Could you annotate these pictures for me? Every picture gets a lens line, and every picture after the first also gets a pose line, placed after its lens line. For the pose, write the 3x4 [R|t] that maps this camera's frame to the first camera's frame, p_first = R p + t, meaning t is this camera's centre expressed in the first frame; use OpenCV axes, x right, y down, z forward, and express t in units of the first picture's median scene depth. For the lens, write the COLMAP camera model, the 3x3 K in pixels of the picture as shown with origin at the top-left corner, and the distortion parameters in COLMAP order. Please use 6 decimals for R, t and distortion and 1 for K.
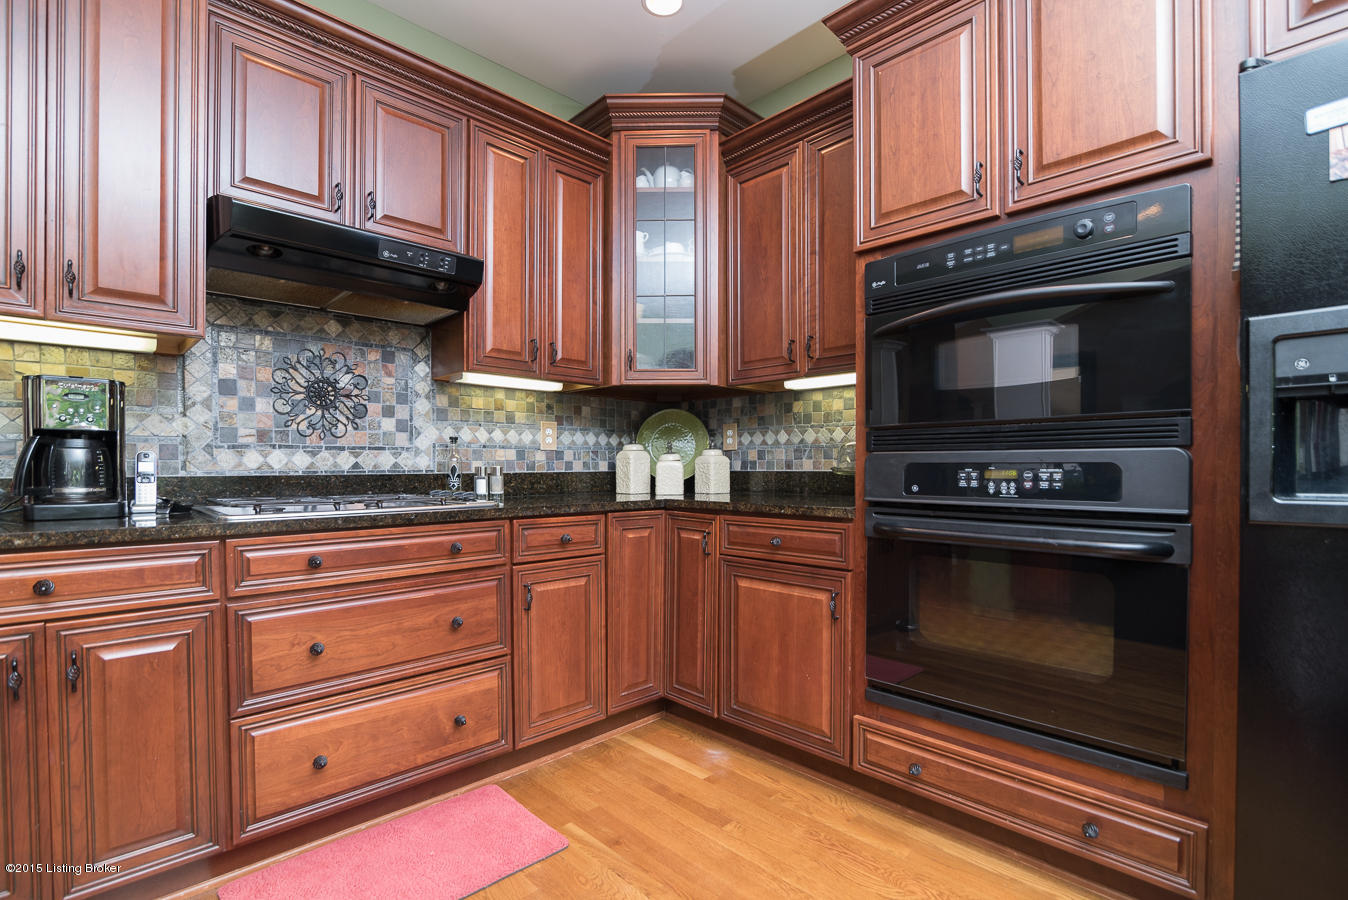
lens RADIAL K [[630.7, 0, 670.8], [0, 630.7, 466.5], [0, 0, 1]] dist [0.000826, 0.000462]
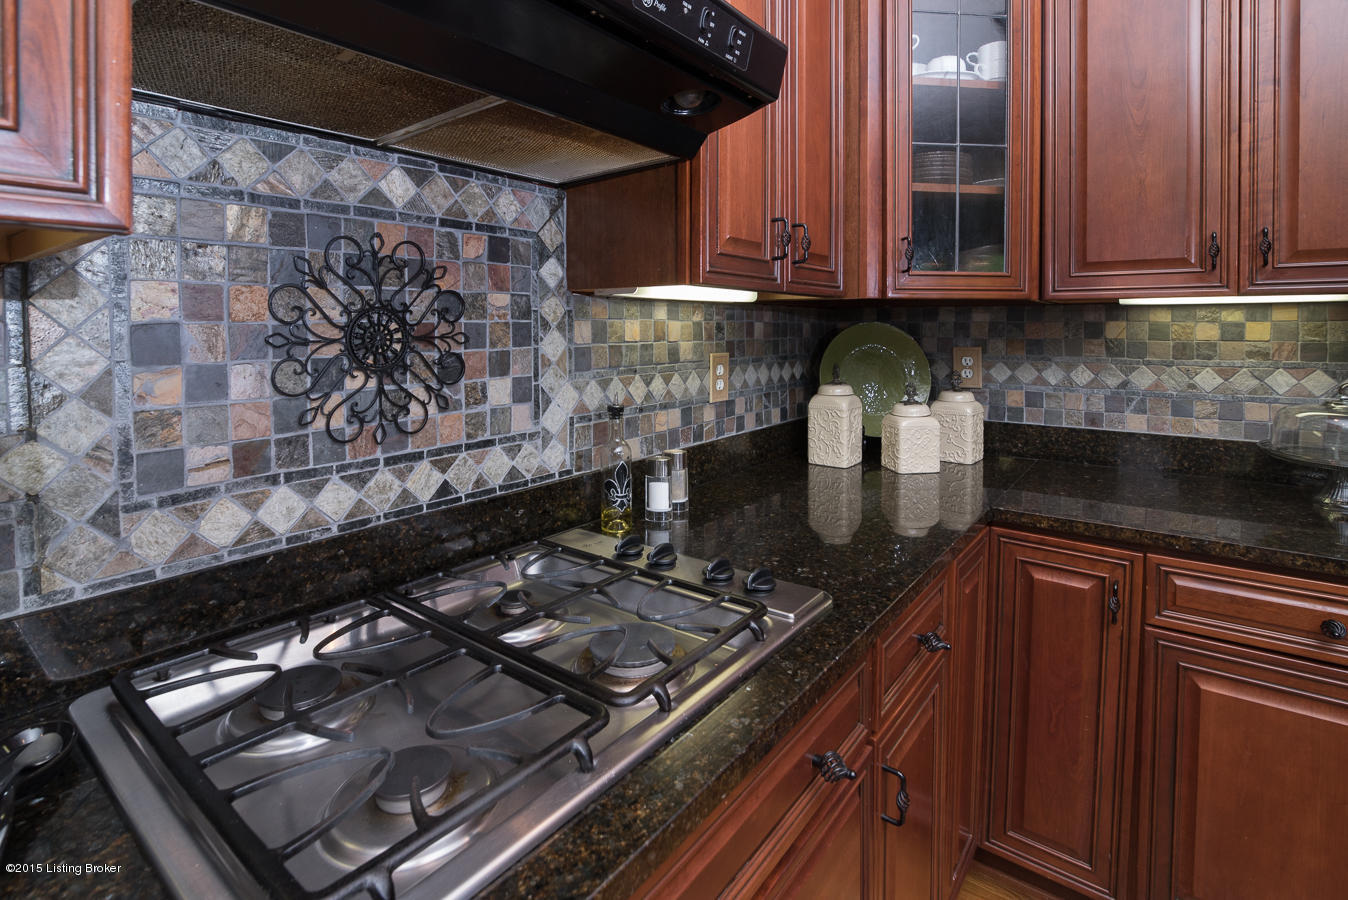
lens RADIAL K [[653.5, 0, 677.5], [0, 653.5, 340.0], [0, 0, 1]] dist [-0.012203, -0.000192]
pose [[0.990003, -0.003357, 0.141008, -0.361176], [0.000596, 0.999807, 0.019619, -0.108184], [-0.141047, -0.019339, 0.989814, 0.462293]]
